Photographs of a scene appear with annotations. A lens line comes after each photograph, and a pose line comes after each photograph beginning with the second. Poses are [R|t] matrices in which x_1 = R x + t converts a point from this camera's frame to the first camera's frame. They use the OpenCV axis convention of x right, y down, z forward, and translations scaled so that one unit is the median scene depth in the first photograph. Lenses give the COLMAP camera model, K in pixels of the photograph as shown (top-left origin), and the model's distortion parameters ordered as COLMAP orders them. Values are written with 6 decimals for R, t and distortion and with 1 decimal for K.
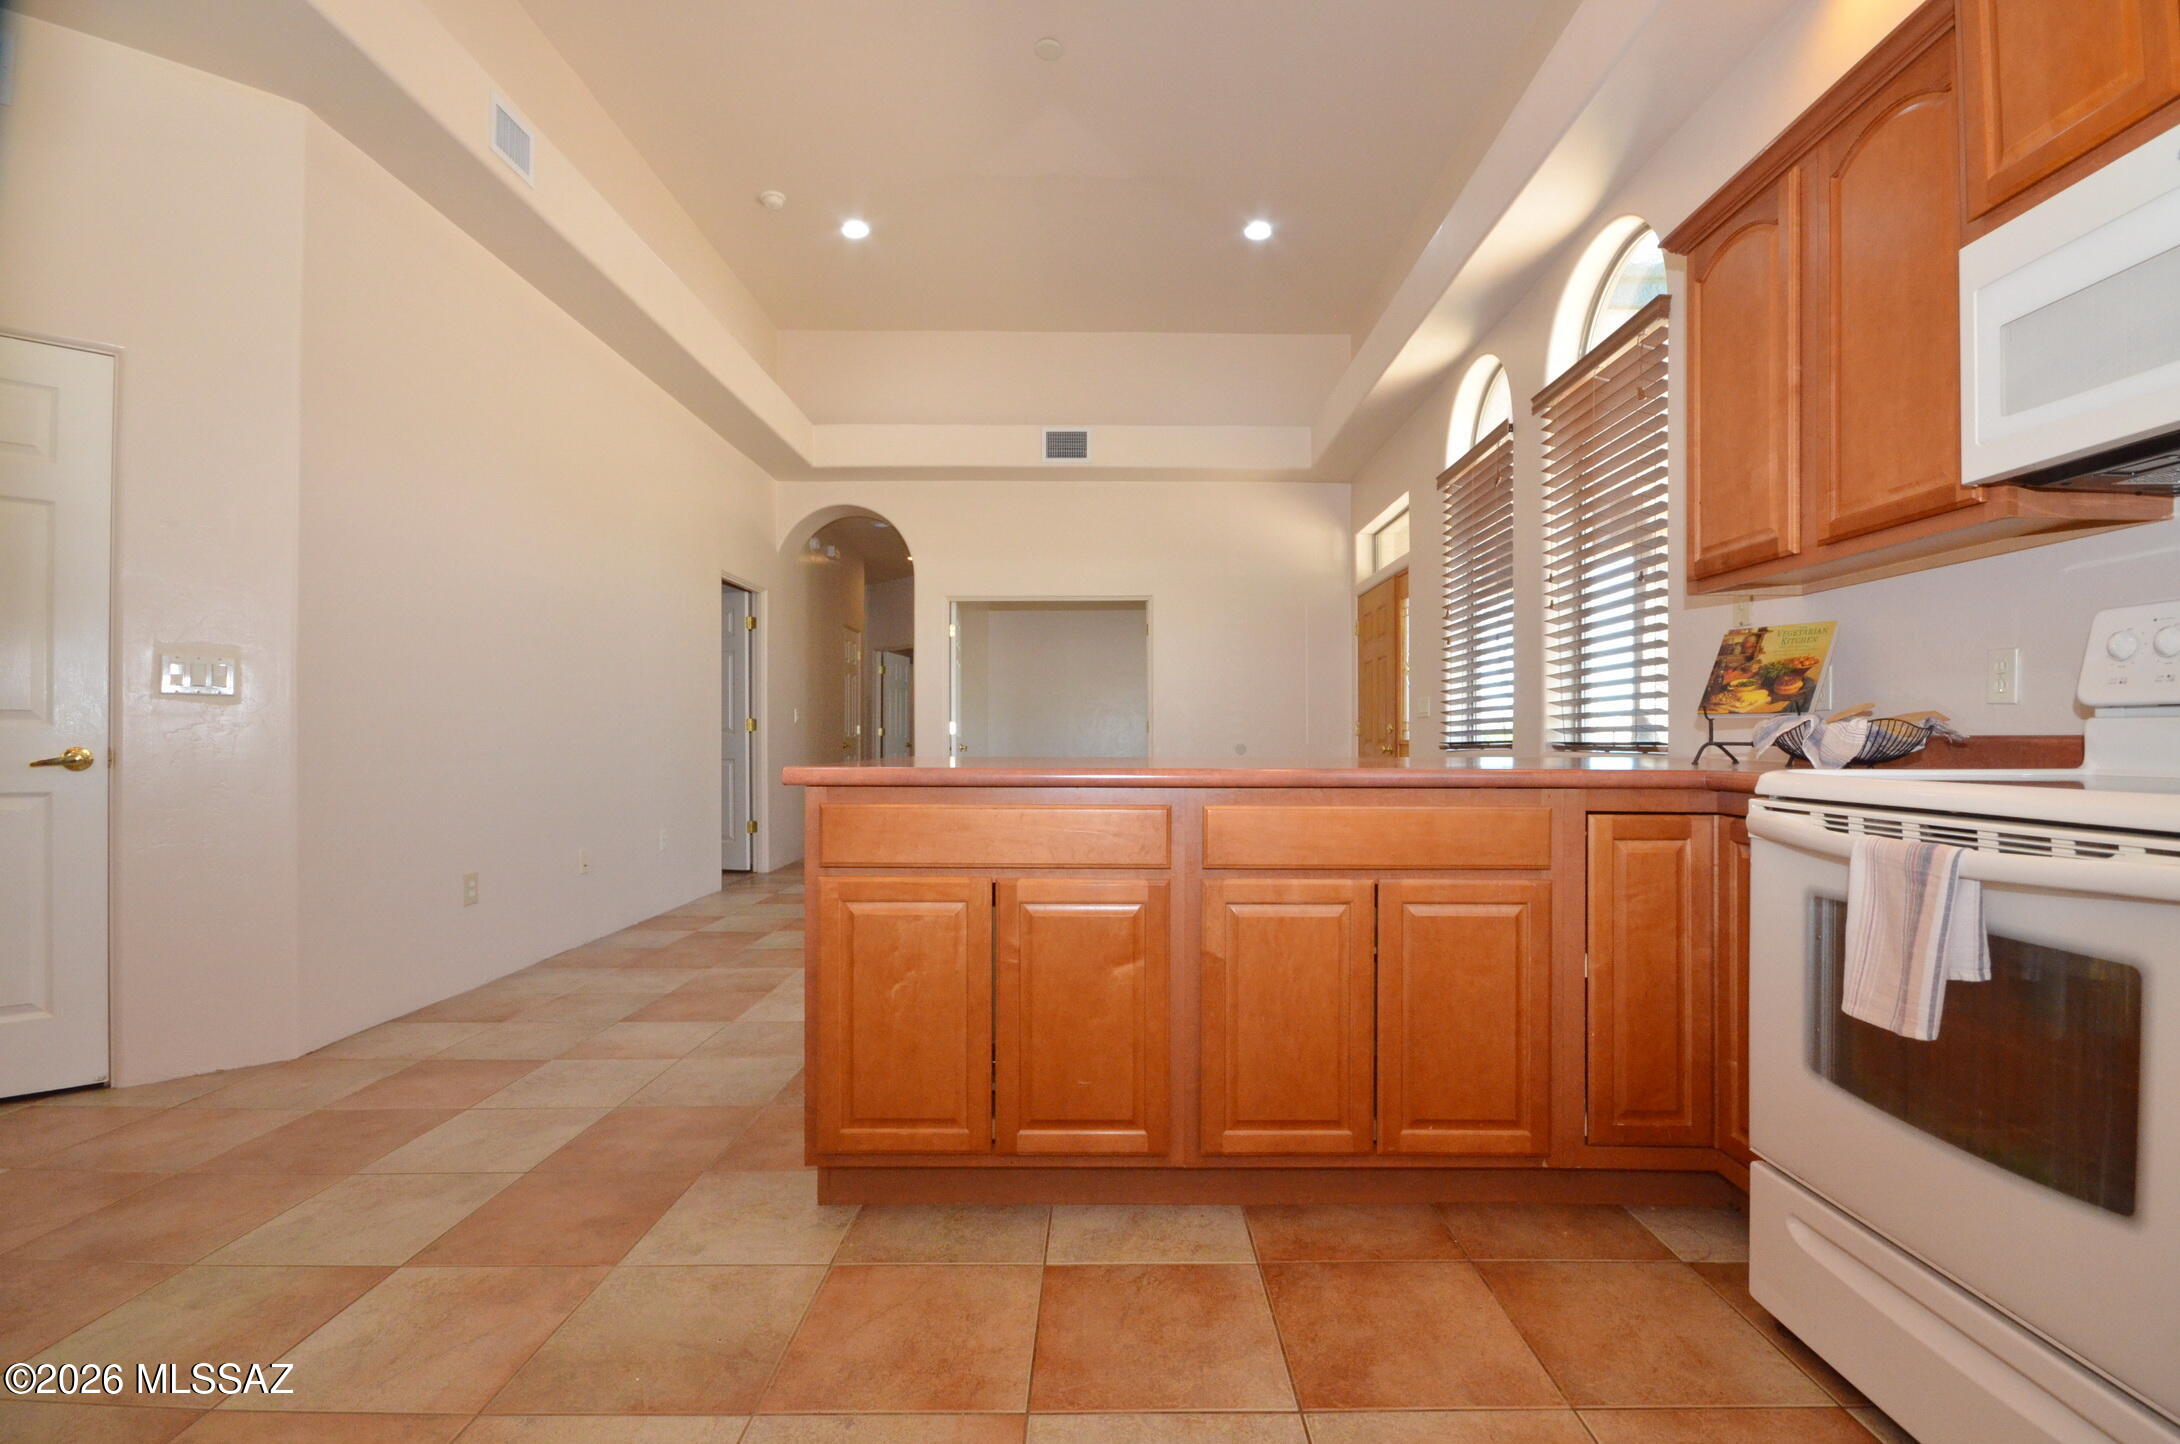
lens RADIAL K [[949.0, 0, 1094.1], [0, 949.0, 716.4], [0, 0, 1]] dist [-0.002329, -0.001863]
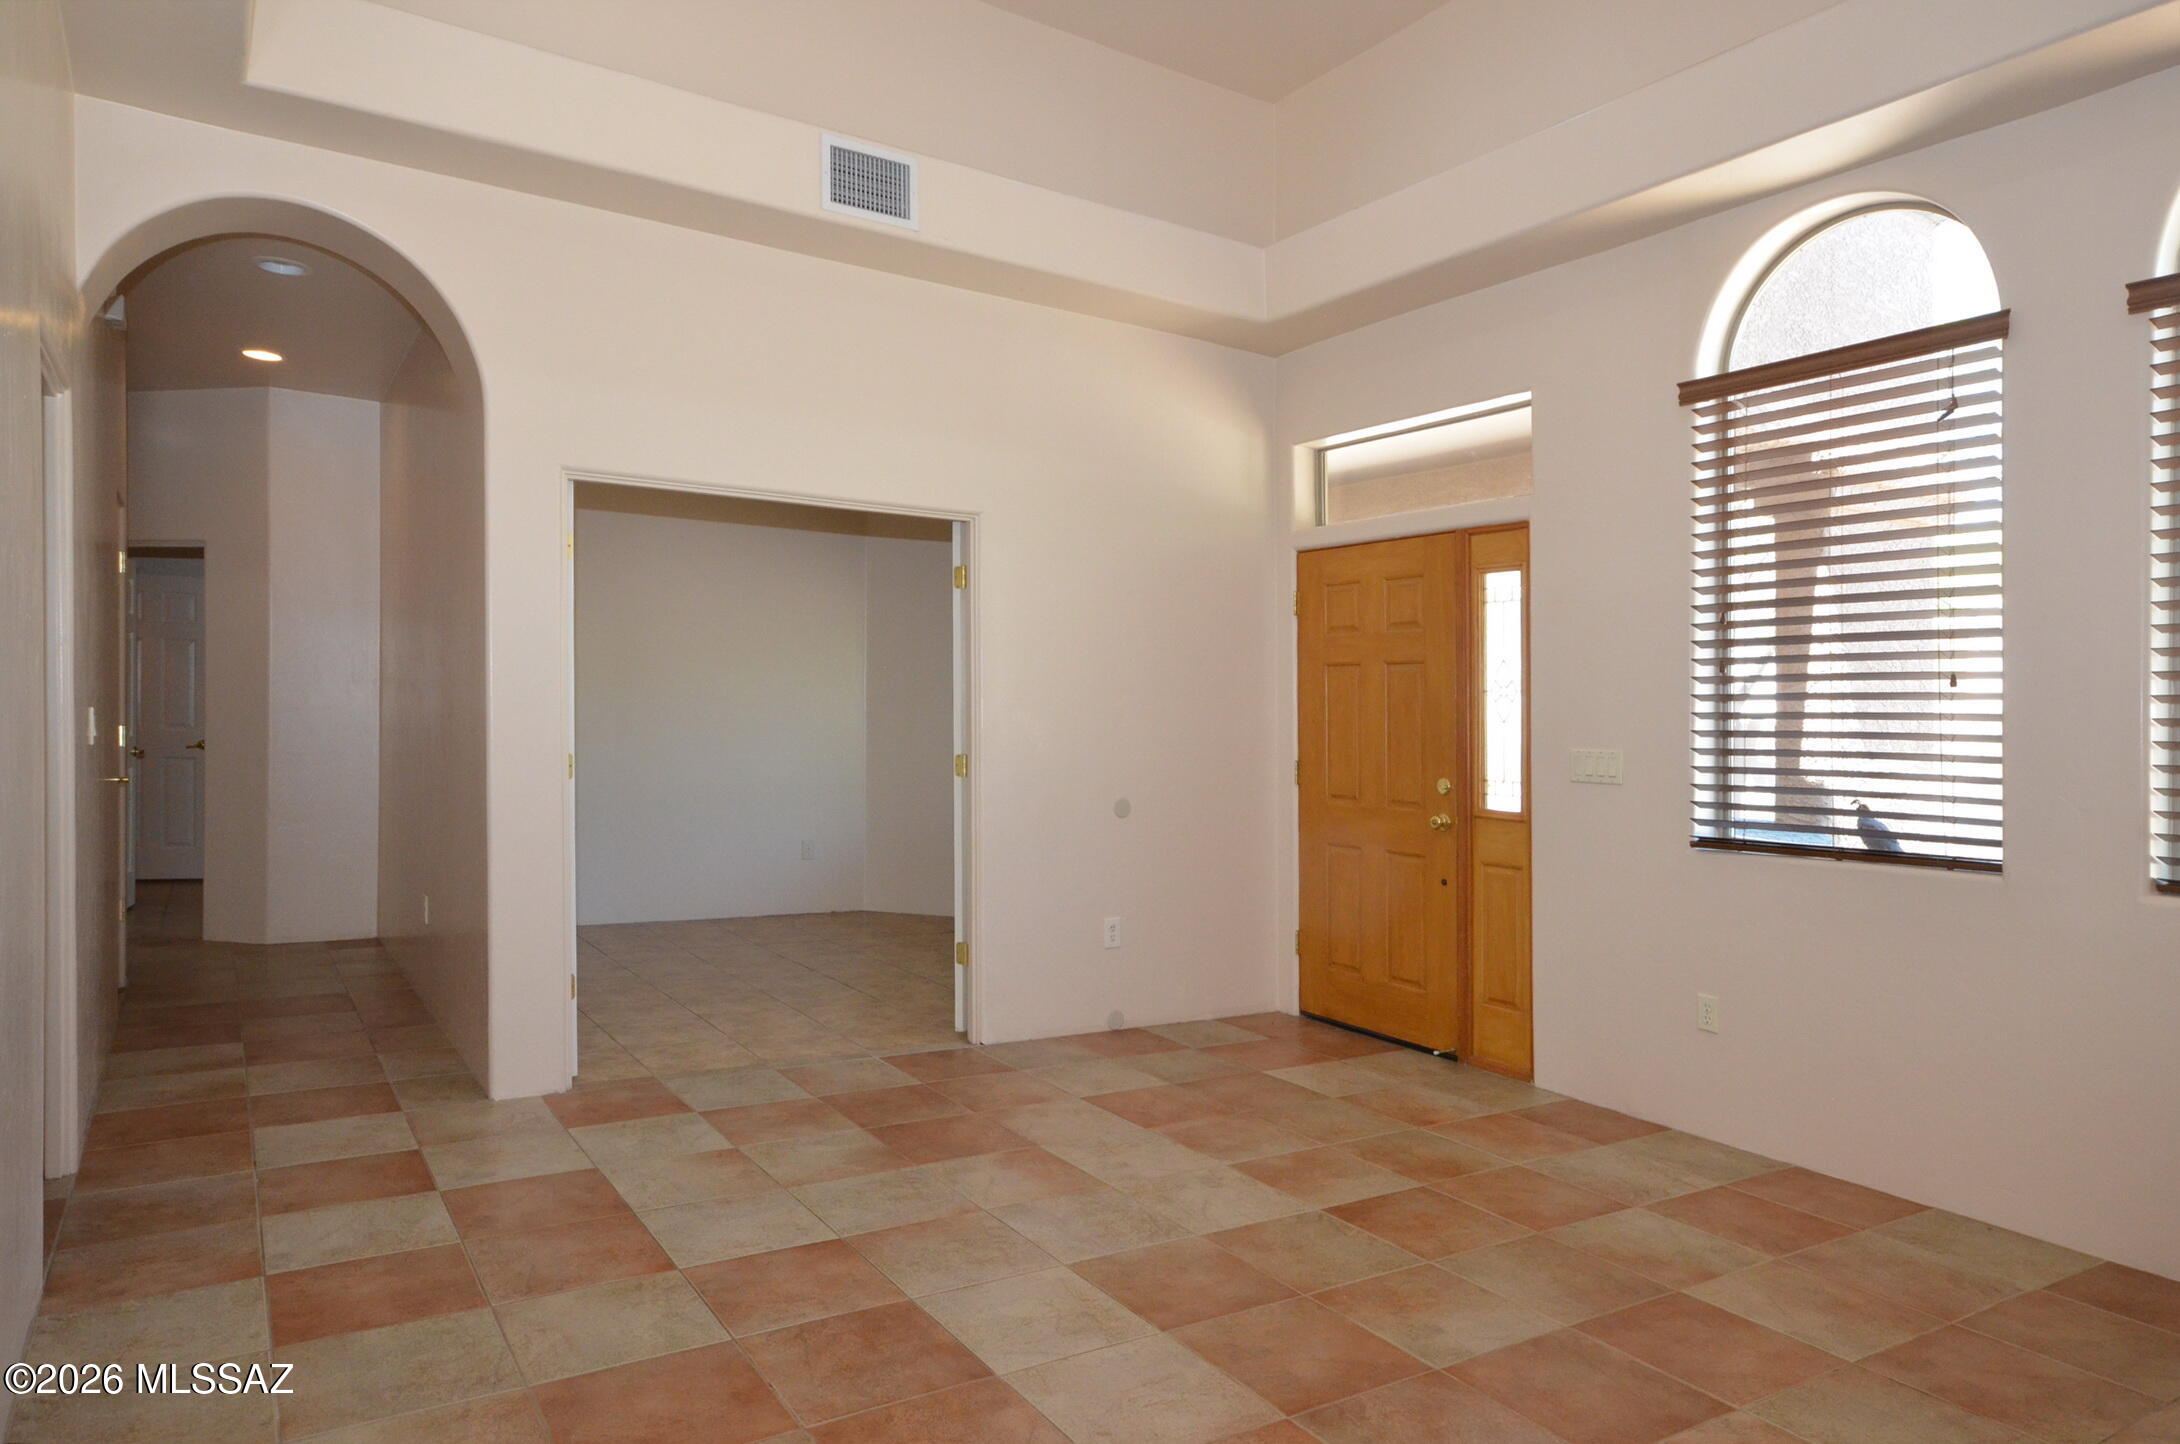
lens RADIAL K [[1342.6, 0, 1065.9], [0, 1342.6, 844.3], [0, 0, 1]] dist [-0.002210, 0.003461]
pose [[0.857906, -0.026582, 0.513119, -1.045917], [-0.038629, 0.992498, 0.116002, -0.126777], [-0.512353, -0.119340, 0.850442, 1.150924]]
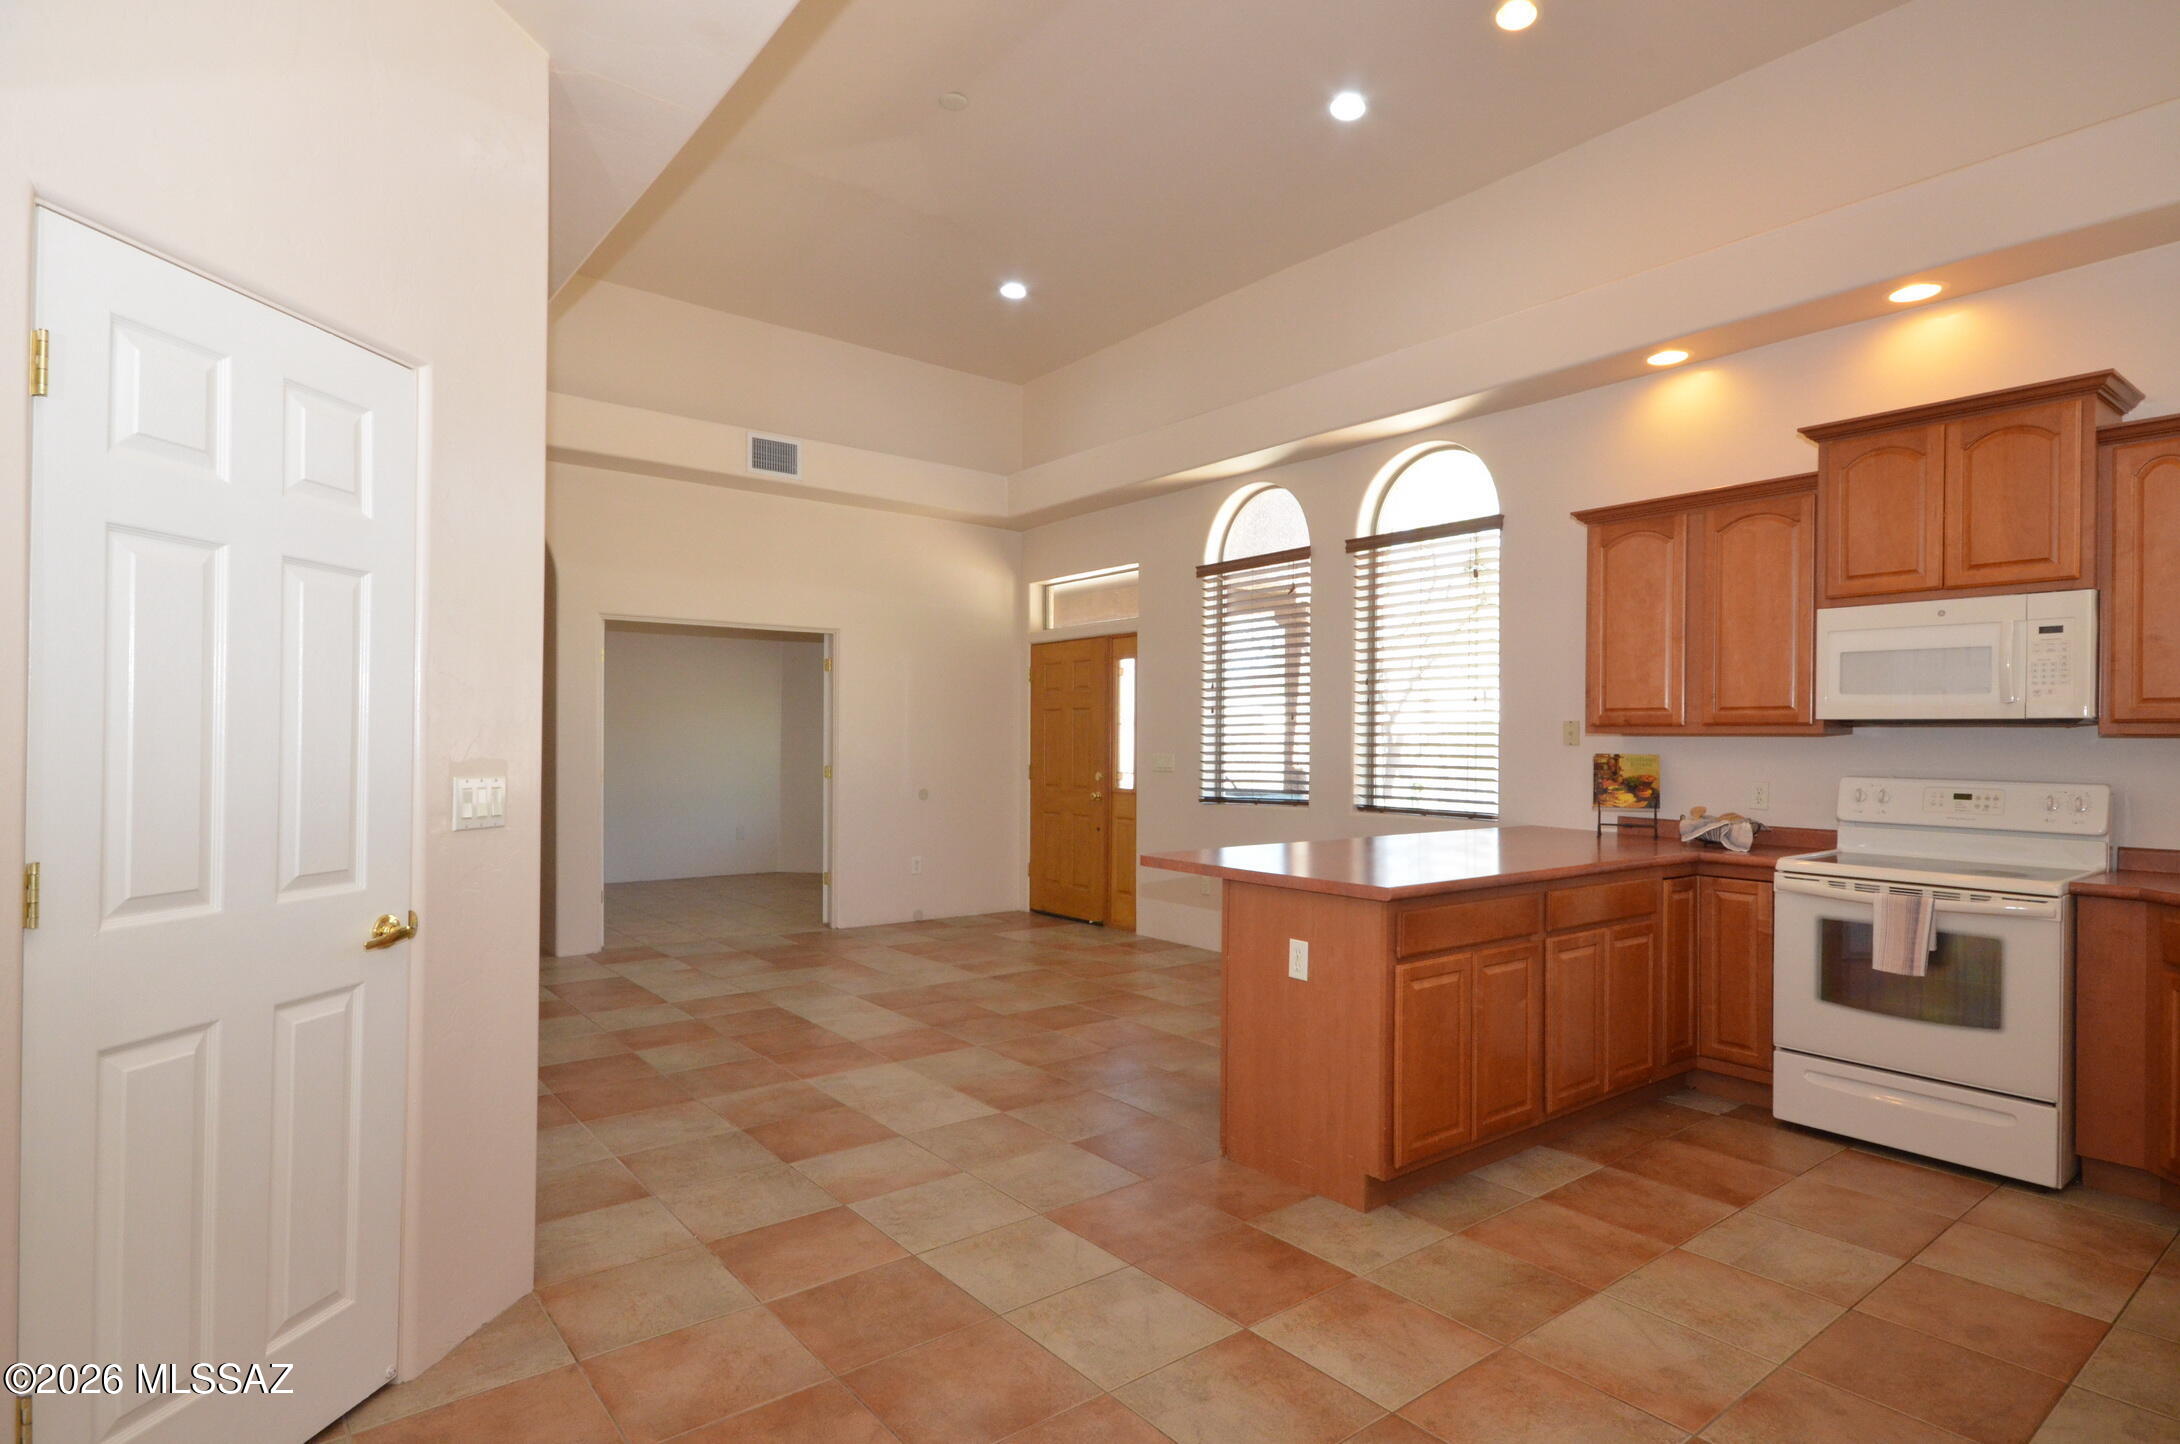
lens RADIAL K [[1106.5, 0, 1094.7], [0, 1106.5, 709.9], [0, 0, 1]] dist [0.011107, 0.001075]
pose [[0.794075, 0.022092, 0.607419, -1.436248], [-0.019732, 0.999749, -0.010566, -0.155544], [-0.607500, -0.003595, 0.794312, -0.006940]]
